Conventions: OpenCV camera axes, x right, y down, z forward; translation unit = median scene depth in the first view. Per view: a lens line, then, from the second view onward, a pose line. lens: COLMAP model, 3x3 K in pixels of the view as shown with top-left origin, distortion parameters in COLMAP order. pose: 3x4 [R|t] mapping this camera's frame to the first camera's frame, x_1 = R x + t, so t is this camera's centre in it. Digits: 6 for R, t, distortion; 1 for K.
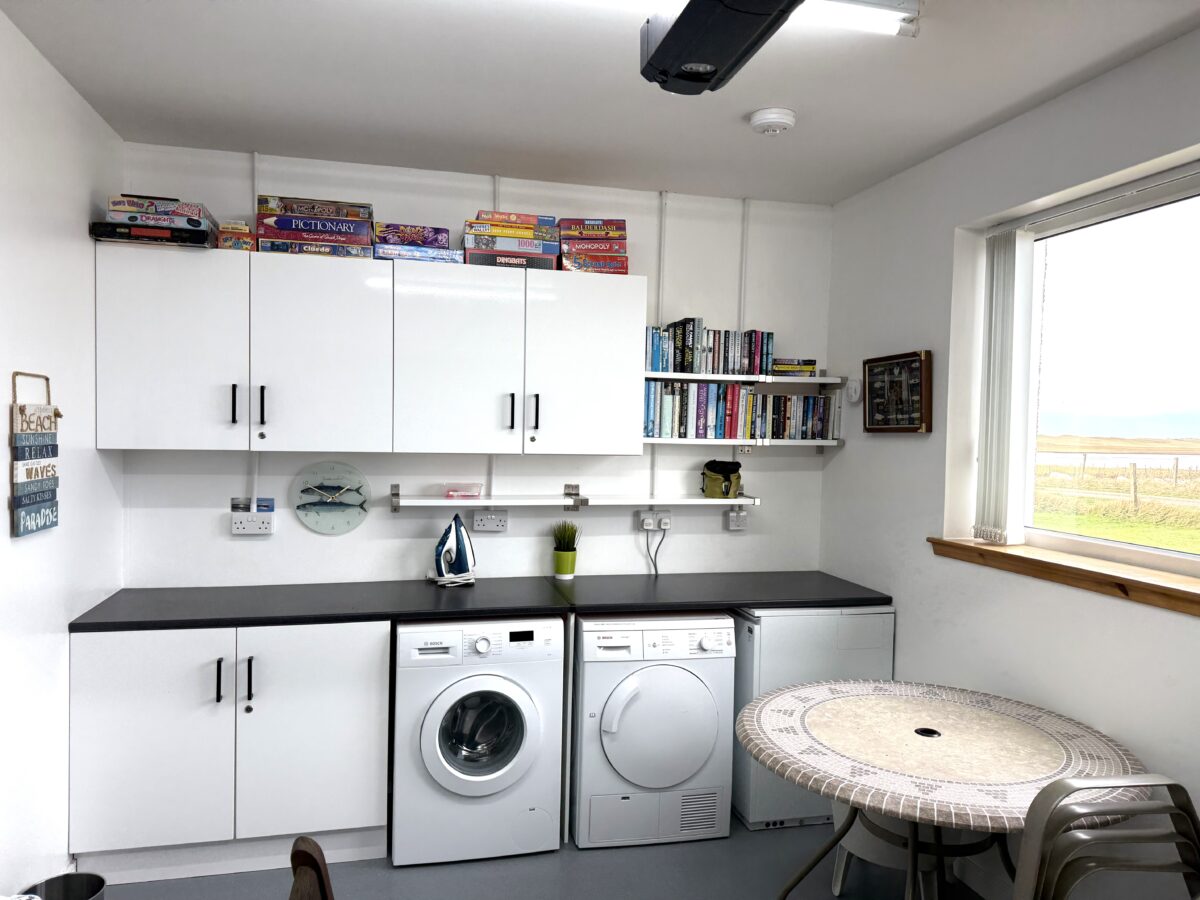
lens RADIAL K [[833.2, 0, 600.0], [0, 833.2, 450.0], [0, 0, 1]] dist [0.101894, -0.171199]
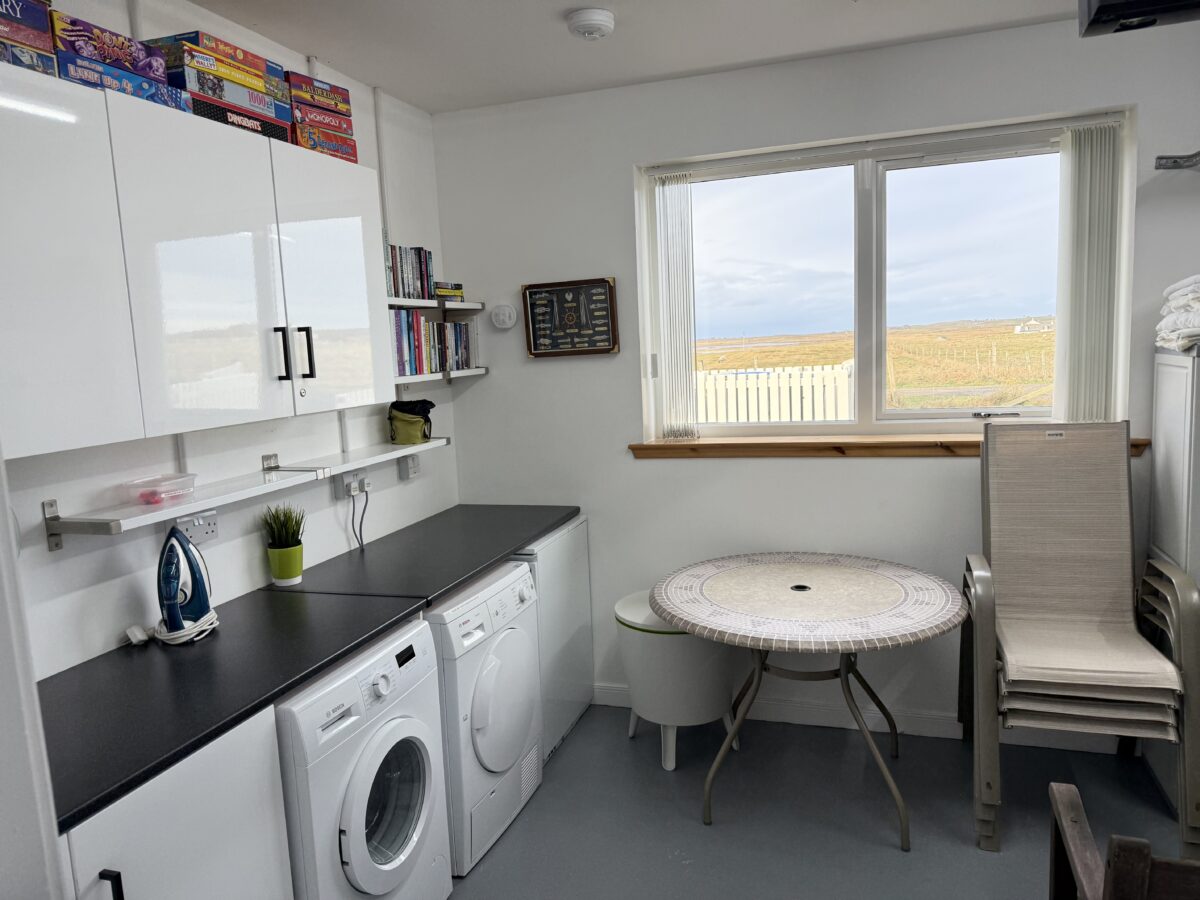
lens RADIAL K [[833.2, 0, 600.0], [0, 833.2, 450.0], [0, 0, 1]] dist [0.101894, -0.171199]
pose [[0.526646, -0.153269, 0.836153, -0.535497], [0.083211, 0.988183, 0.128727, -0.035167], [-0.846002, 0.001784, 0.533176, 0.408833]]
